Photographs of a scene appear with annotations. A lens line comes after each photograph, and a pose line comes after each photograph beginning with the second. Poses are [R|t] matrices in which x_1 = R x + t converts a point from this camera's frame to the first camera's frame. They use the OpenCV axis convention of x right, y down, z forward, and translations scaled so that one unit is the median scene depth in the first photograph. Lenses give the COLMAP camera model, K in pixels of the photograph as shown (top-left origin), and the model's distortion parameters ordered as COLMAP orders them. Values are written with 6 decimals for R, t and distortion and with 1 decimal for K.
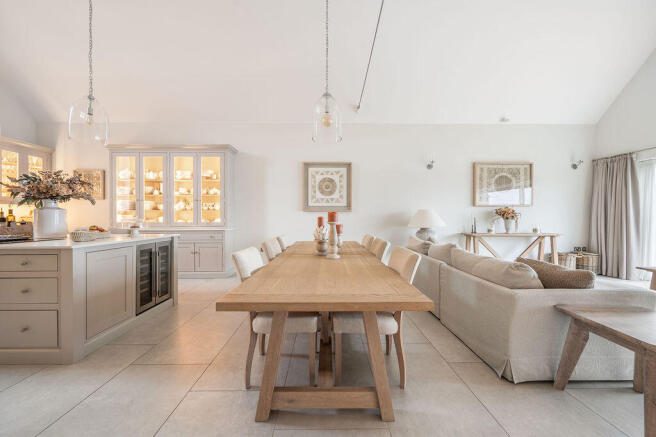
lens RADIAL K [[252.8, 0, 329.1], [0, 252.8, 218.2], [0, 0, 1]] dist [-0.000038, -0.000216]
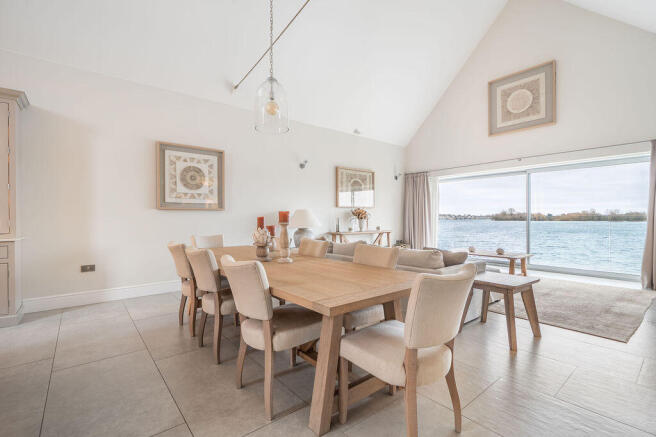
lens RADIAL K [[299.6, 0, 325.6], [0, 299.6, 218.0], [0, 0, 1]] dist [0.001973, -0.000214]
pose [[0.784739, -0.001852, 0.619823, -0.256587], [0.003640, 0.999992, -0.001621, 0.000548], [-0.619815, 0.003529, 0.784740, 0.030388]]
